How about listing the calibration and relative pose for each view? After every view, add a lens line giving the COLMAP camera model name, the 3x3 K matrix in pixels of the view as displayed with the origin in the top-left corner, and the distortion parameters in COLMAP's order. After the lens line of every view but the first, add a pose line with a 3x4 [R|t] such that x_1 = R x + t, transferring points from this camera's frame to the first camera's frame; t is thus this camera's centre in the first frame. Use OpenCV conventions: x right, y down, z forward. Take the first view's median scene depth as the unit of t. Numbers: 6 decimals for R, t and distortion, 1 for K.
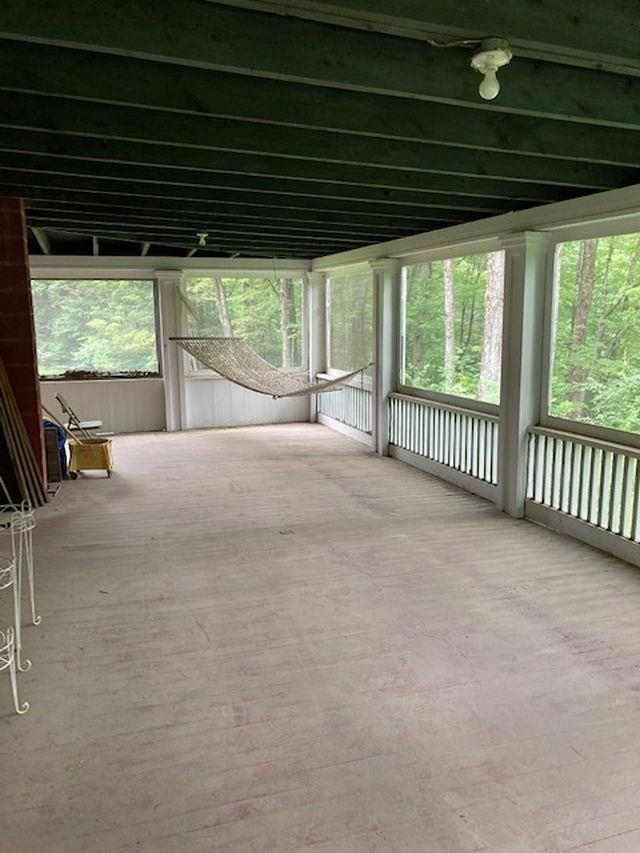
lens RADIAL K [[695.0, 0, 325.1], [0, 695.0, 426.3], [0, 0, 1]] dist [0.041238, -0.054398]
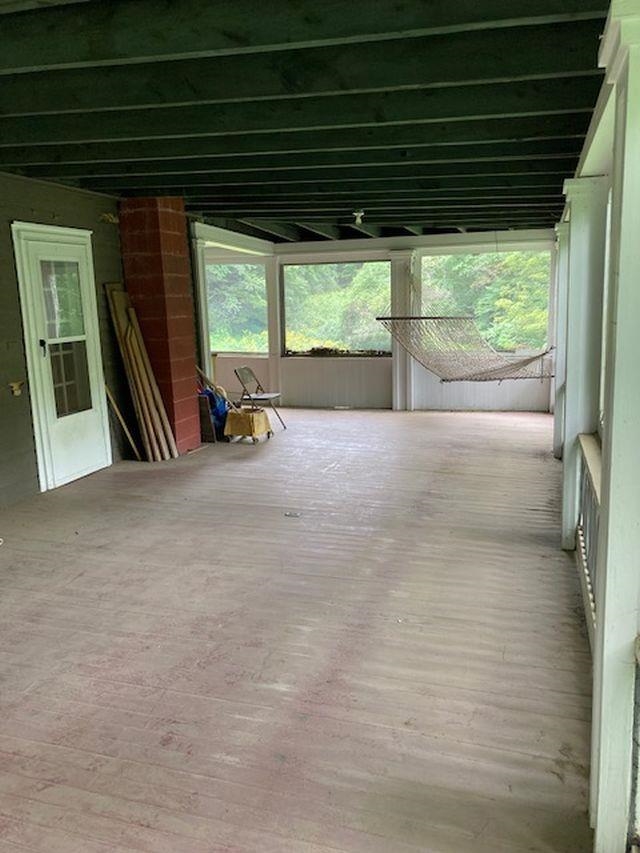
lens RADIAL K [[695.0, 0, 325.1], [0, 695.0, 428.1], [0, 0, 1]] dist [0.041238, -0.054398]
pose [[0.809514, 0.094914, -0.579377, 0.488731], [-0.076885, 0.995485, 0.055656, -0.026550], [0.582044, -0.000509, 0.813157, 0.200100]]
